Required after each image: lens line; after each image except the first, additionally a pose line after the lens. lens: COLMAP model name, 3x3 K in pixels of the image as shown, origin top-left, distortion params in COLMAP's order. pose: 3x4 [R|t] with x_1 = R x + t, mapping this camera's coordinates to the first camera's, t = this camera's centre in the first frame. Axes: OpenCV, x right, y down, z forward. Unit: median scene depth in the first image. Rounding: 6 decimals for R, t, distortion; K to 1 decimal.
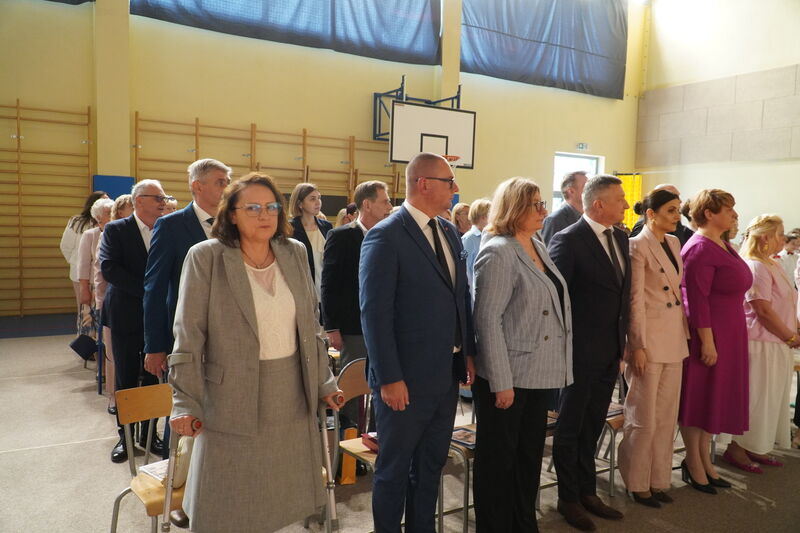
lens RADIAL K [[631.4, 0, 389.7], [0, 631.4, 273.4], [0, 0, 1]] dist [0.013982, 0.004854]
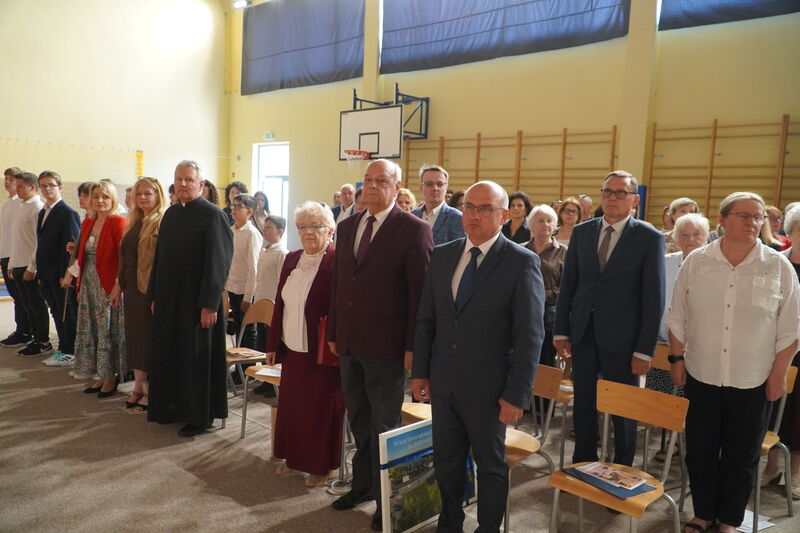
lens RADIAL K [[631.4, 0, 389.7], [0, 631.4, 273.4], [0, 0, 1]] dist [0.013982, 0.004854]
pose [[0.285663, 0.087074, -0.954366, 0.765951], [-0.118557, 0.991425, 0.054969, -0.020990], [0.950968, 0.097445, 0.293537, 0.458806]]
